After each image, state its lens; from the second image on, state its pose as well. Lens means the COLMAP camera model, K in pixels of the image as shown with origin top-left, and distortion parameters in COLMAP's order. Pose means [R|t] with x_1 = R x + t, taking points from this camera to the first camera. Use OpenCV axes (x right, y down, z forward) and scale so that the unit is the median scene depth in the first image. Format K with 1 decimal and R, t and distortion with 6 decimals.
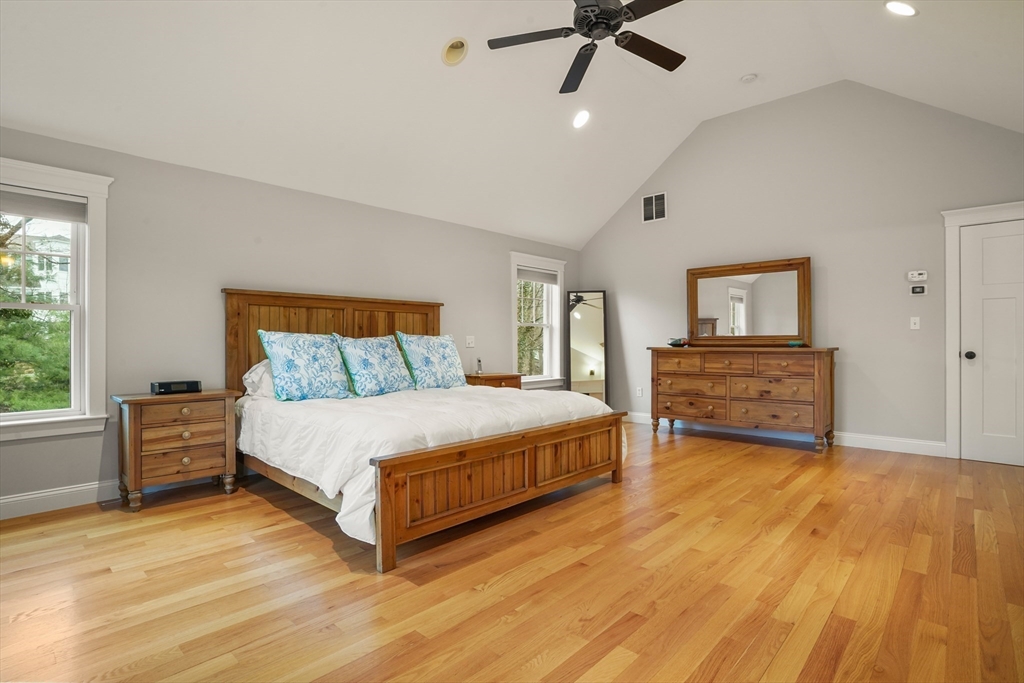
lens RADIAL K [[498.8, 0, 515.4], [0, 498.8, 341.0], [0, 0, 1]] dist [-0.001160, -0.000042]
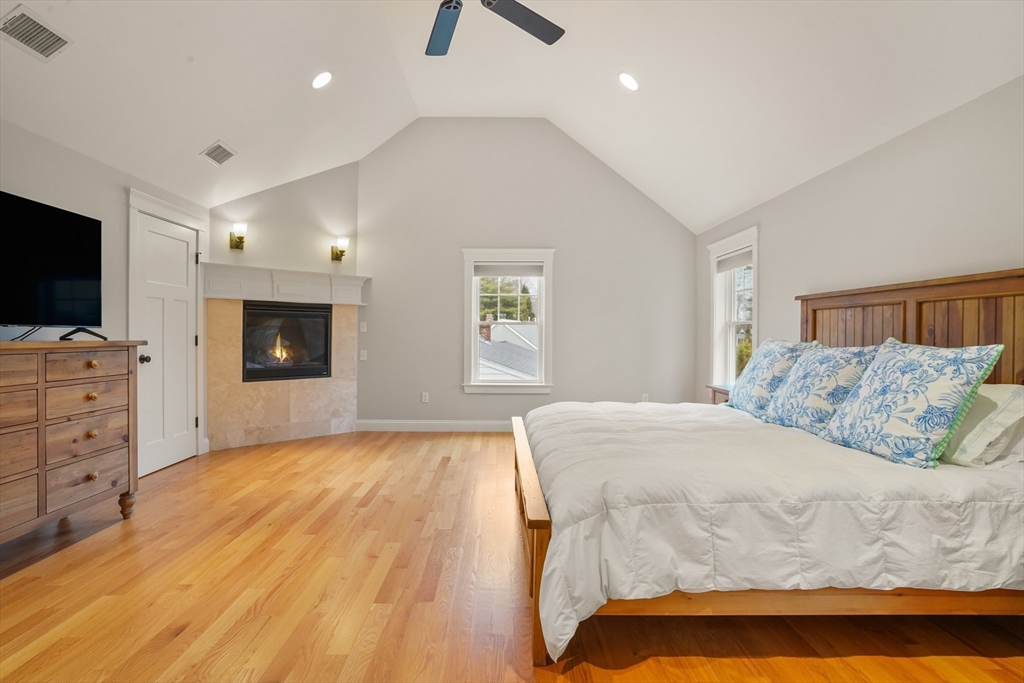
lens RADIAL K [[498.8, 0, 512.7], [0, 498.8, 337.5], [0, 0, 1]] dist [-0.001160, -0.000042]
pose [[-0.708775, 0.002876, -0.705428, 0.491079], [-0.005850, 0.999933, 0.009955, -0.024510], [0.705410, 0.011182, -0.708711, 1.166355]]
